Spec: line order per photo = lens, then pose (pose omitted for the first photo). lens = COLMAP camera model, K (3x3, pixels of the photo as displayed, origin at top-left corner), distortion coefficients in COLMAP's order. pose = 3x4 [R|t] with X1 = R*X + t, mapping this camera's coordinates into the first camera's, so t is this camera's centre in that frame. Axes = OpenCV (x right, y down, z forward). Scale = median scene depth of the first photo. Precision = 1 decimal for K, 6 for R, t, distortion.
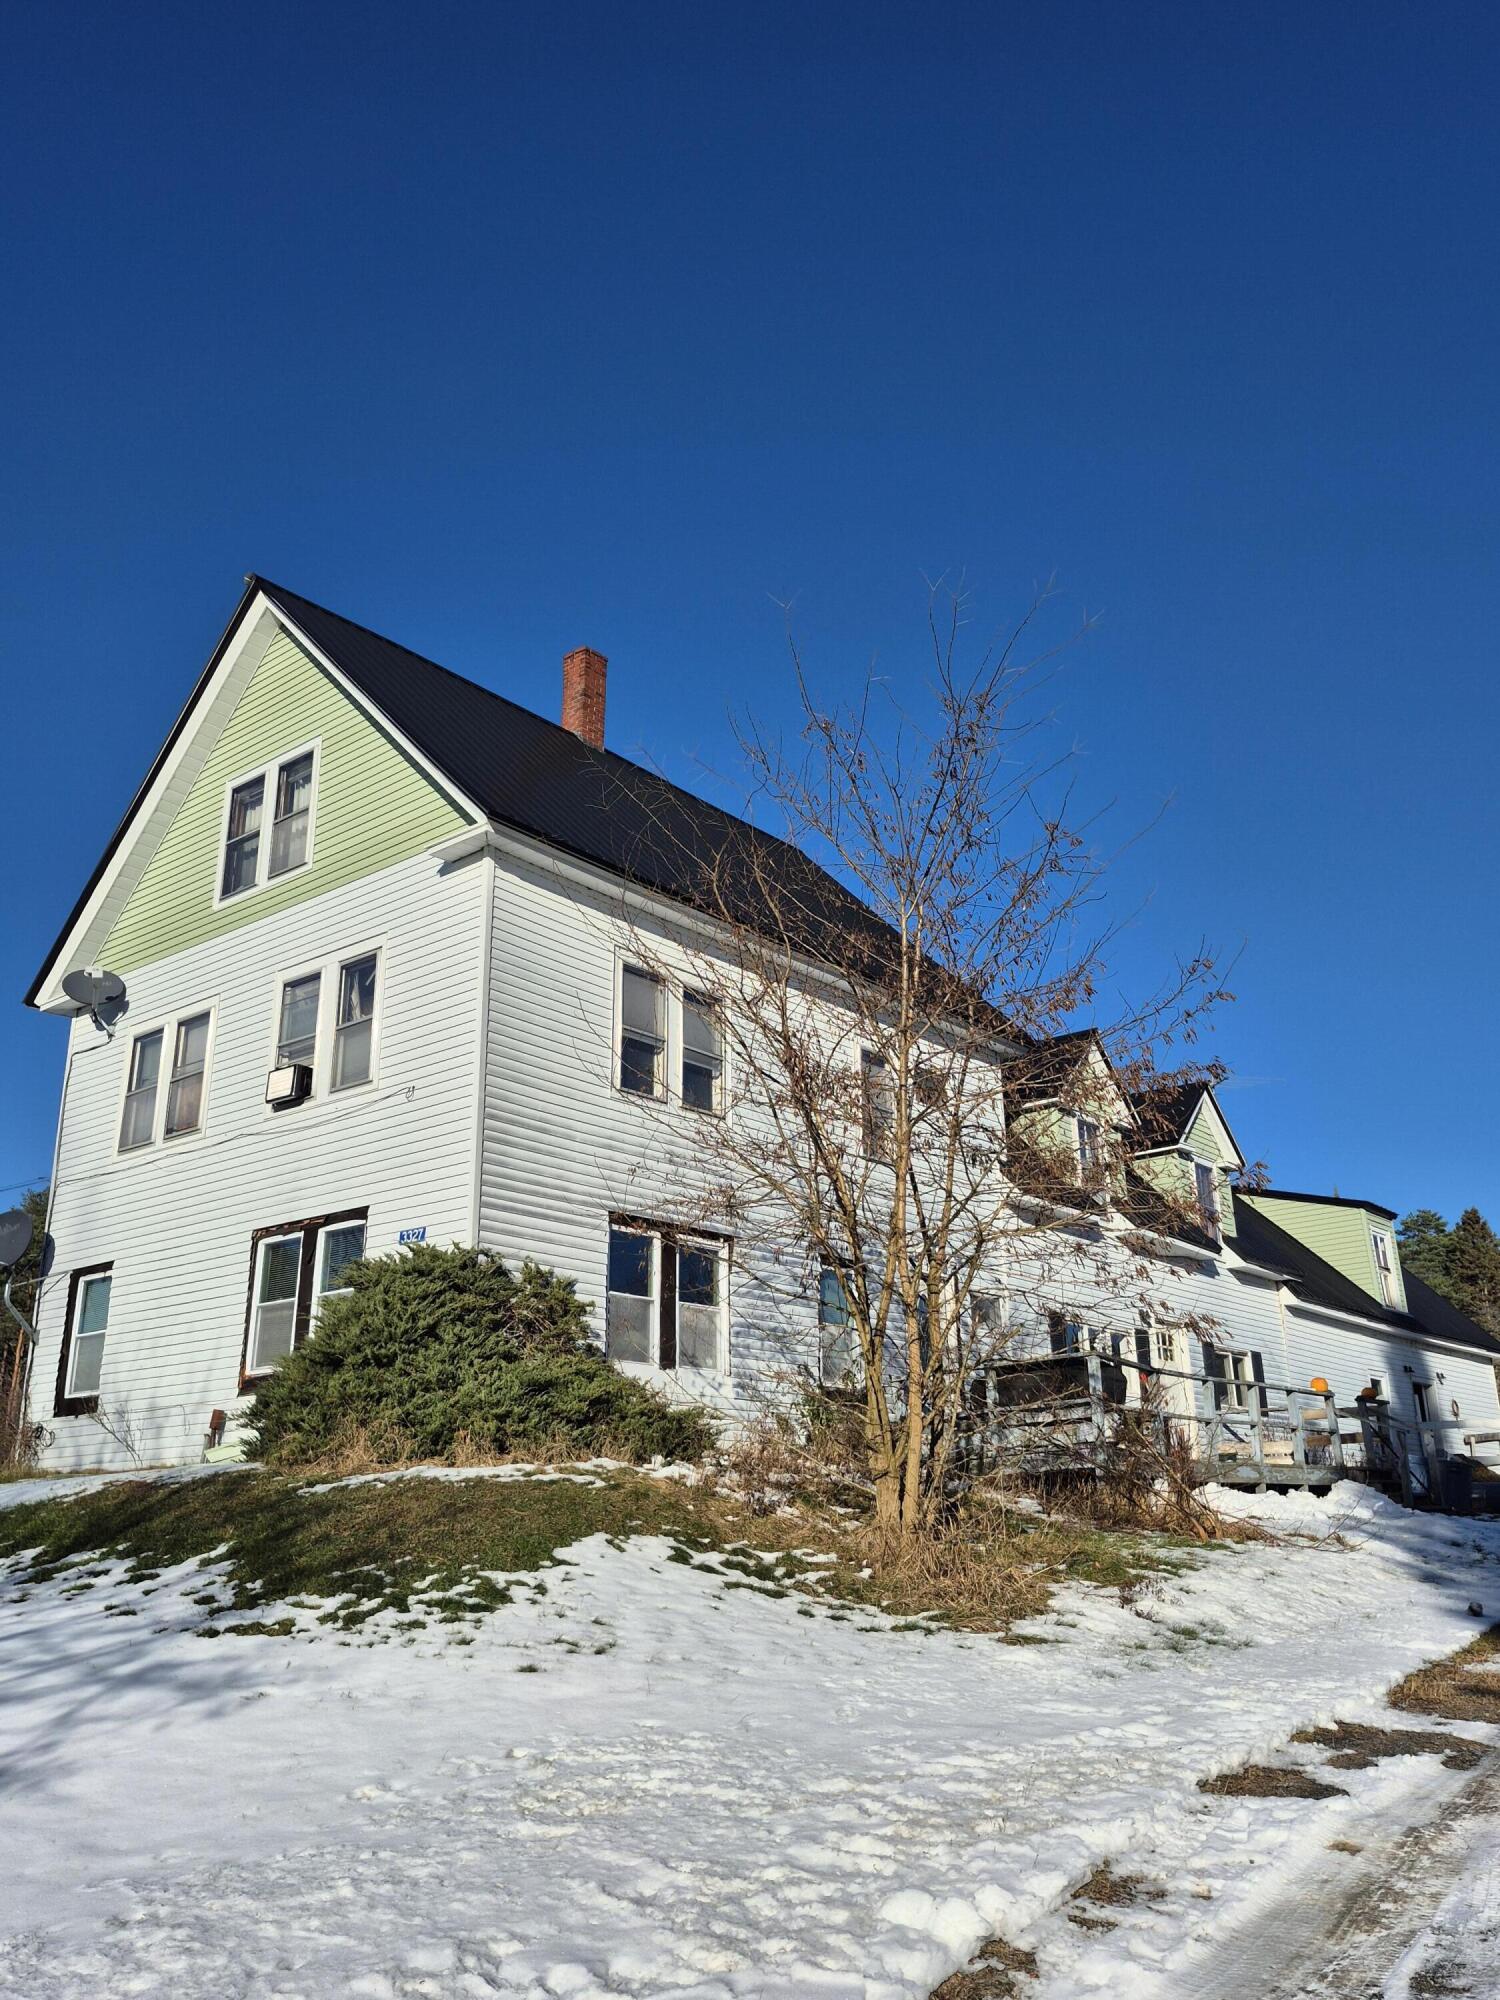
lens RADIAL K [[1590.6, 0, 750.0], [0, 1590.6, 1000.0], [0, 0, 1]] dist [0.131787, -0.086732]
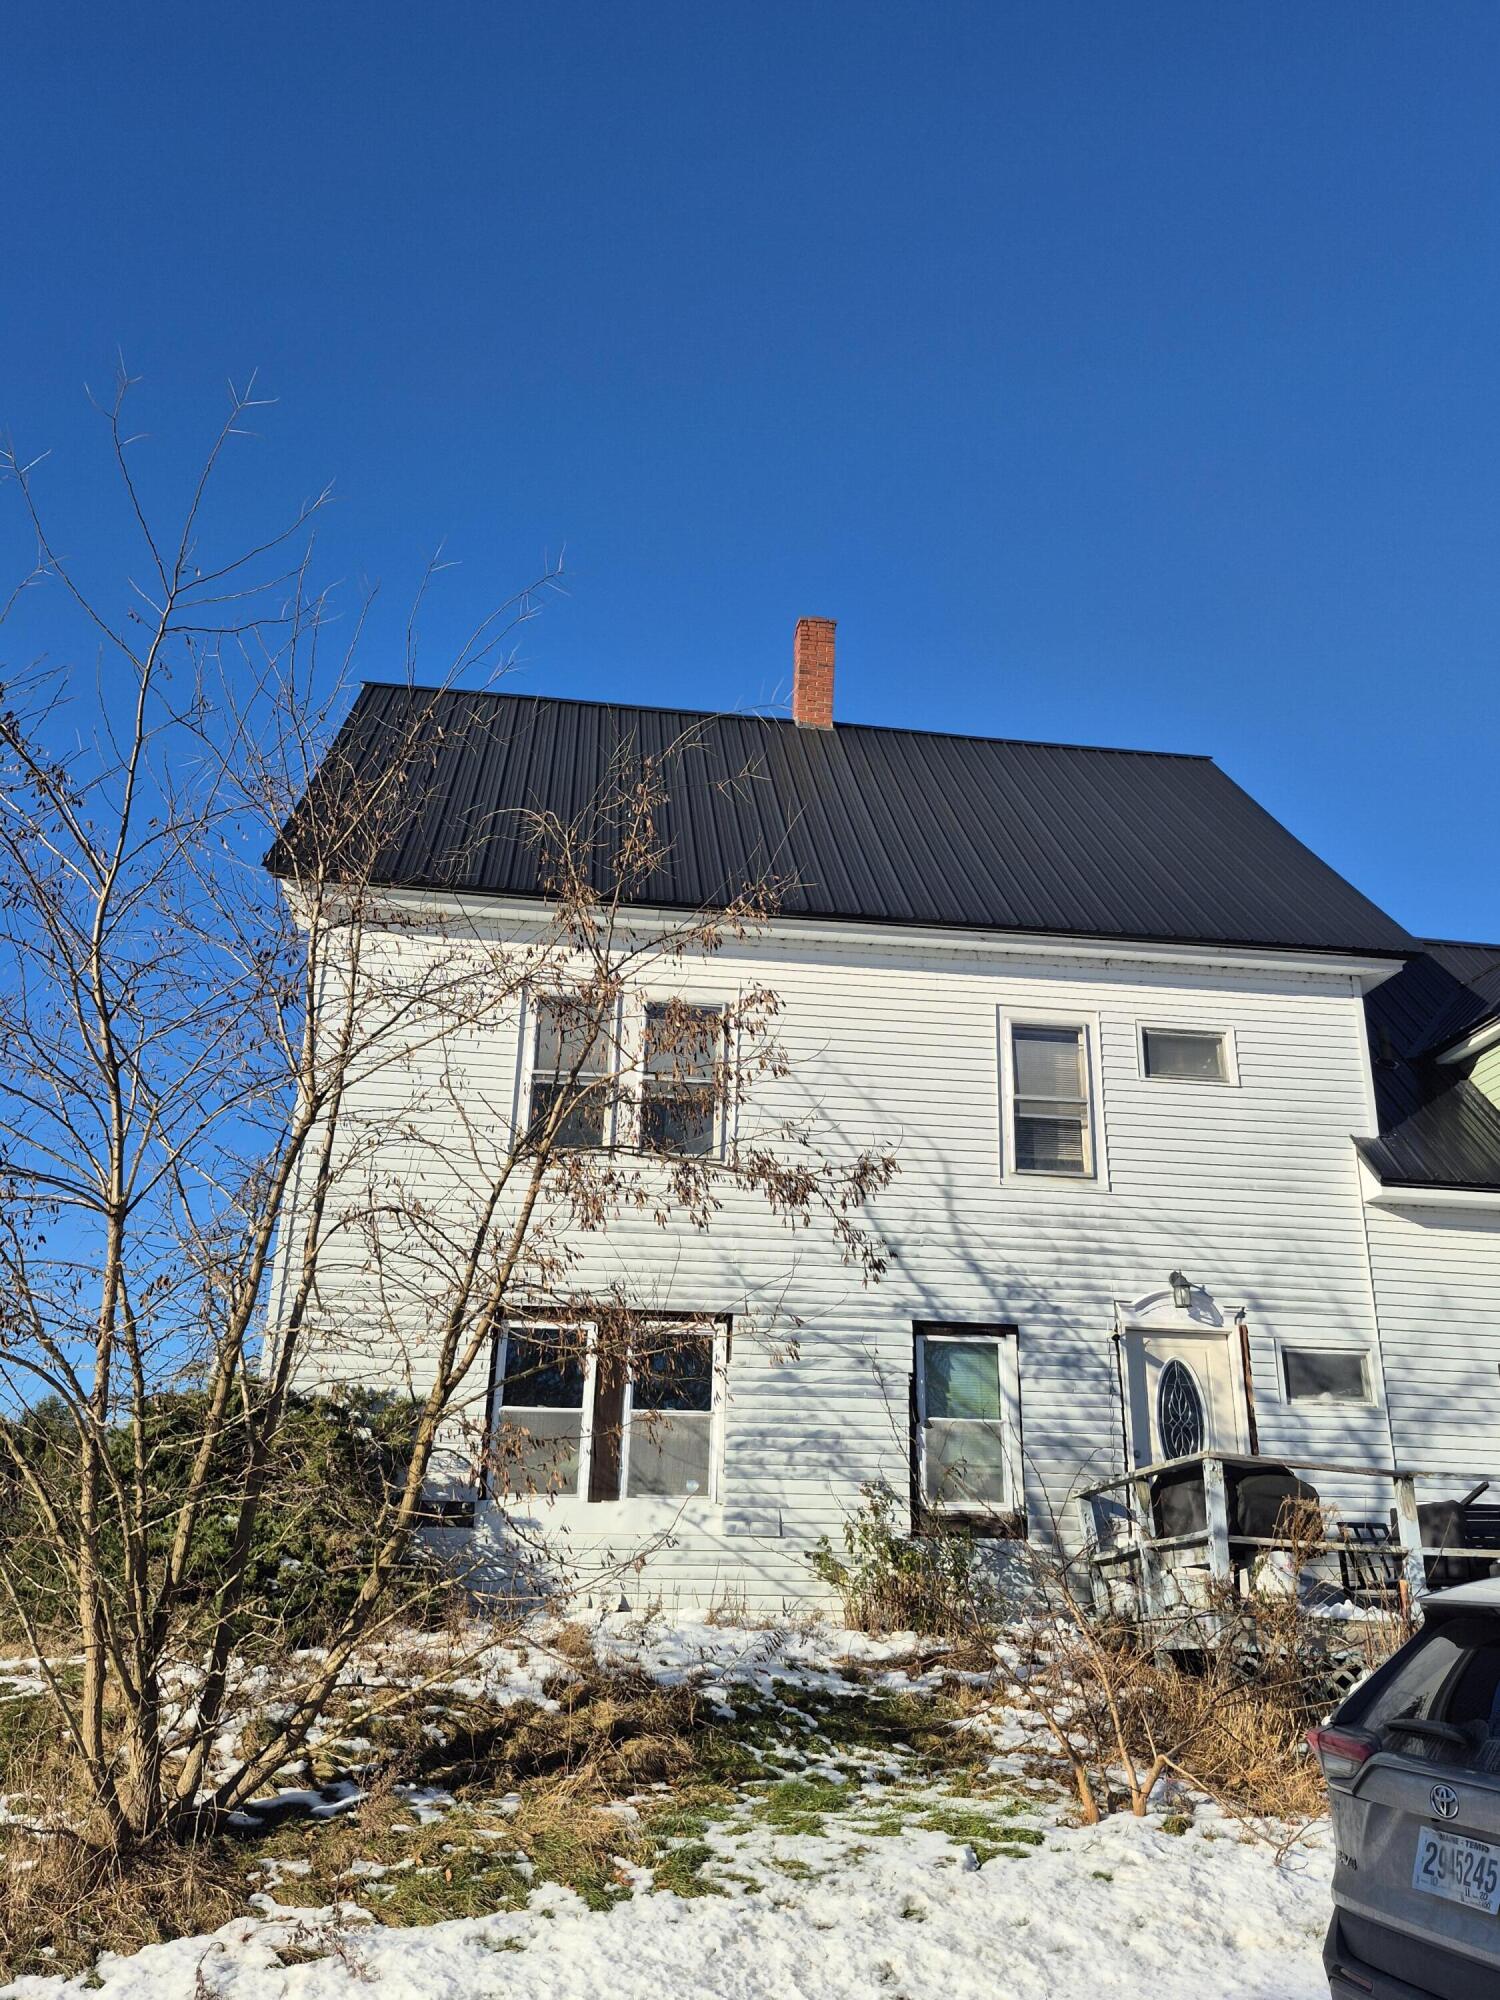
lens RADIAL K [[1455.8, 0, 750.0], [0, 1455.8, 1000.0], [0, 0, 1]] dist [0.129132, -0.199546]
pose [[0.727860, -0.233557, -0.644725, 0.482734], [0.196433, 0.971822, -0.130288, 0.095651], [0.656988, -0.031814, 0.753229, 0.485767]]
